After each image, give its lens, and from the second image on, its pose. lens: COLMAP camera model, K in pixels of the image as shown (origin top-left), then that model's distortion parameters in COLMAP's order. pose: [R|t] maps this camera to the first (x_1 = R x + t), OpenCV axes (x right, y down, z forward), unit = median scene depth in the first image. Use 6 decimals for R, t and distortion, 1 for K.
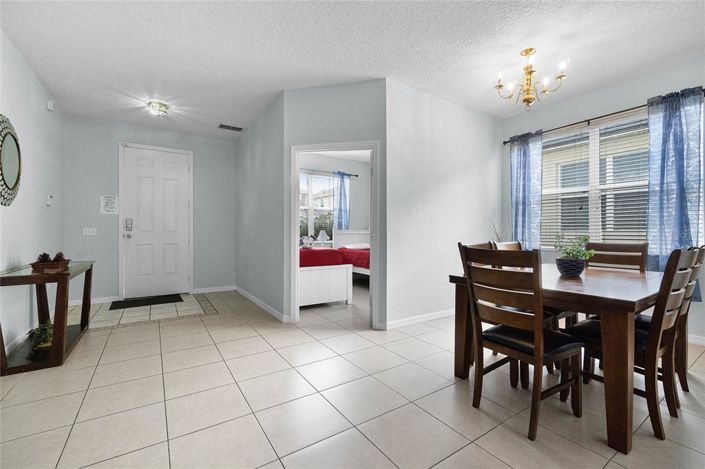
lens RADIAL K [[306.7, 0, 353.0], [0, 306.7, 232.3], [0, 0, 1]] dist [-0.000902, -0.000599]
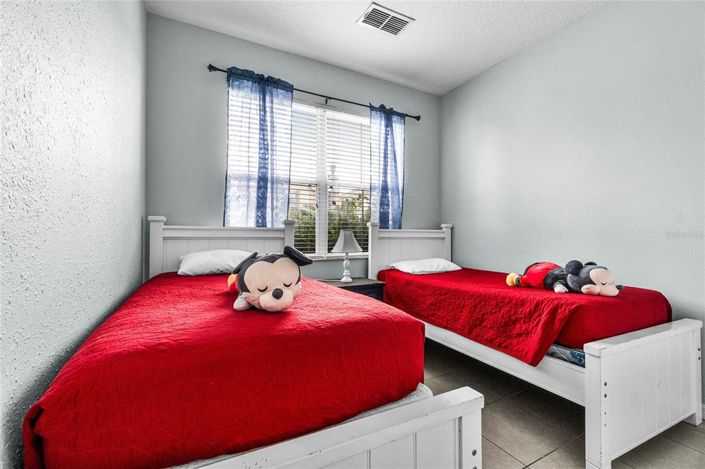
lens RADIAL K [[306.7, 0, 354.8], [0, 306.7, 232.2], [0, 0, 1]] dist [-0.000902, -0.000599]
pose [[0.993298, -0.001409, -0.115574, -0.032064], [0.001348, 0.999999, -0.000600, -0.003481], [0.115575, 0.000440, 0.993299, 0.518199]]
